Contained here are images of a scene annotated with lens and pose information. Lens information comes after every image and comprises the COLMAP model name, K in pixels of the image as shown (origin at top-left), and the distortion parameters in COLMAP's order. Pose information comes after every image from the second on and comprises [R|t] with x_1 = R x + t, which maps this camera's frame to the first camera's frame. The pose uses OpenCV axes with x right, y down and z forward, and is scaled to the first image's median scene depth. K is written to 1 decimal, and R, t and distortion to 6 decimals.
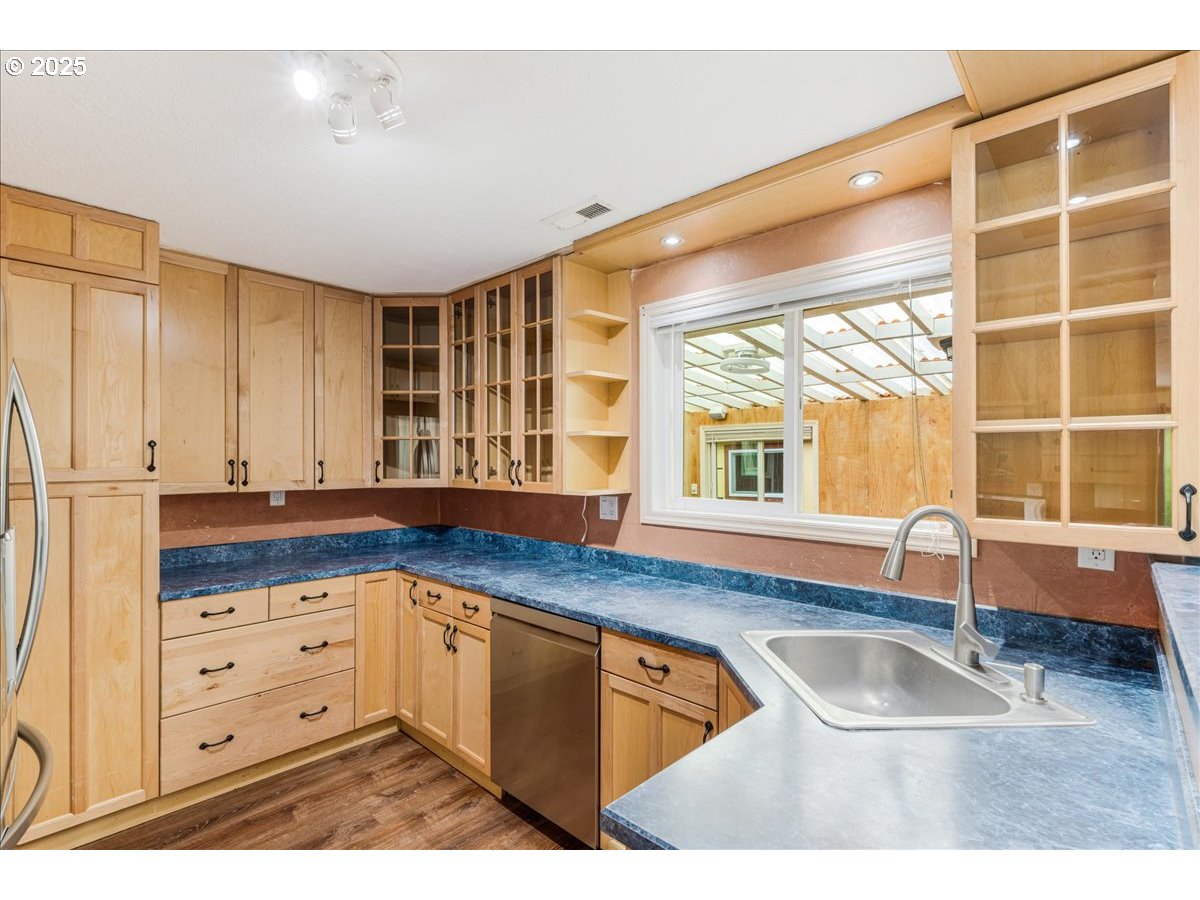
lens RADIAL K [[556.4, 0, 600.2], [0, 556.4, 454.1], [0, 0, 1]] dist [-0.003585, -0.000448]
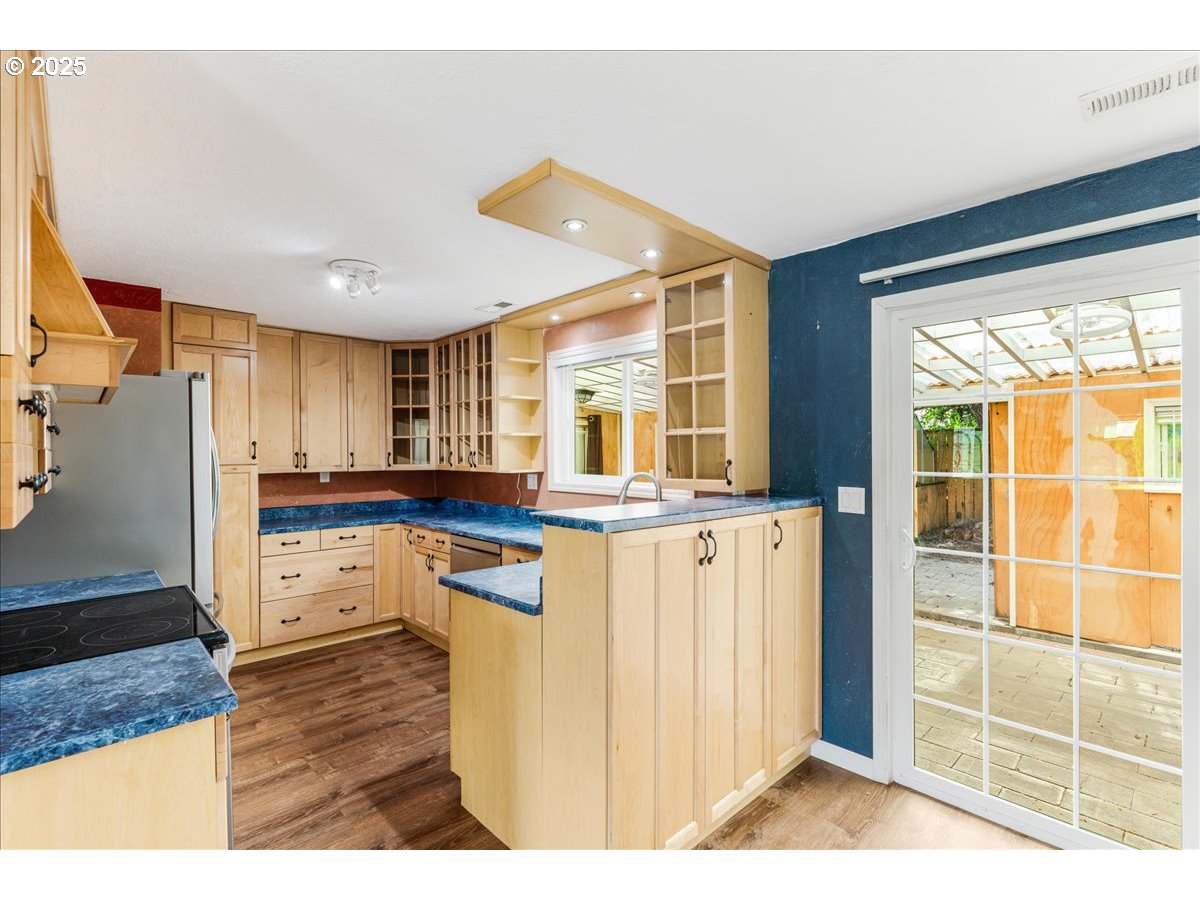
lens RADIAL K [[537.0, 0, 592.9], [0, 537.0, 446.7], [0, 0, 1]] dist [-0.000826, 0.000082]
pose [[0.998067, -0.008048, -0.061631, 0.285431], [0.008166, 0.999965, 0.001652, -0.001496], [0.061616, -0.002152, 0.998098, -0.494997]]
